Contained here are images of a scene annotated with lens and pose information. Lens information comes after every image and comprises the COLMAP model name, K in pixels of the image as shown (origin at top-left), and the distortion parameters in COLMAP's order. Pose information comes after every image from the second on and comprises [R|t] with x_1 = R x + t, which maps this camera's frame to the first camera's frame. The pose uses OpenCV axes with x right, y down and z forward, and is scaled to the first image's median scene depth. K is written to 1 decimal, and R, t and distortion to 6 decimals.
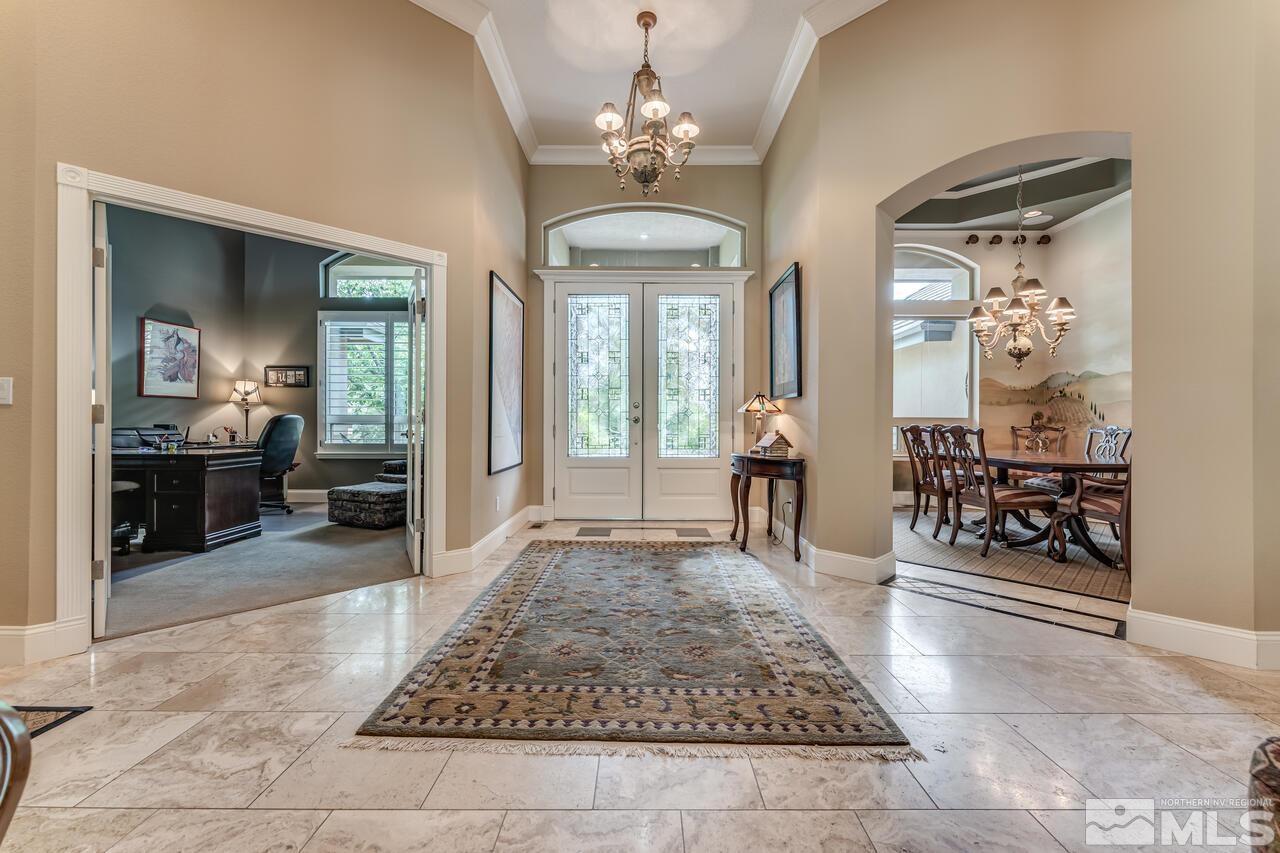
lens RADIAL K [[514.8, 0, 638.5], [0, 514.8, 423.4], [0, 0, 1]] dist [0.000188, -0.001151]
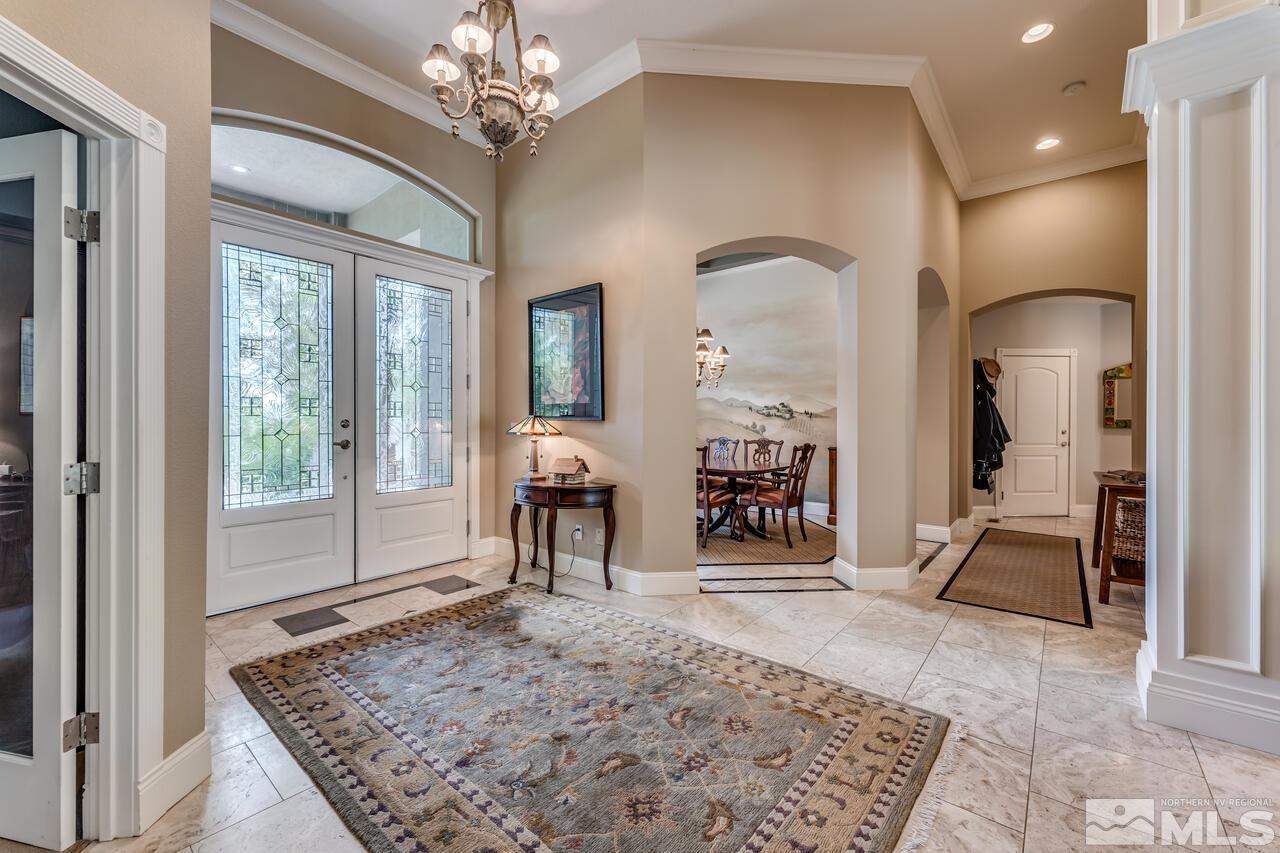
lens RADIAL K [[514.8, 0, 638.5], [0, 514.8, 423.5], [0, 0, 1]] dist [0.000188, -0.001151]
pose [[0.639550, -0.007399, 0.768714, -0.476240], [0.003411, 0.999971, 0.006786, -0.064474], [-0.768742, -0.001718, 0.639557, 0.385702]]
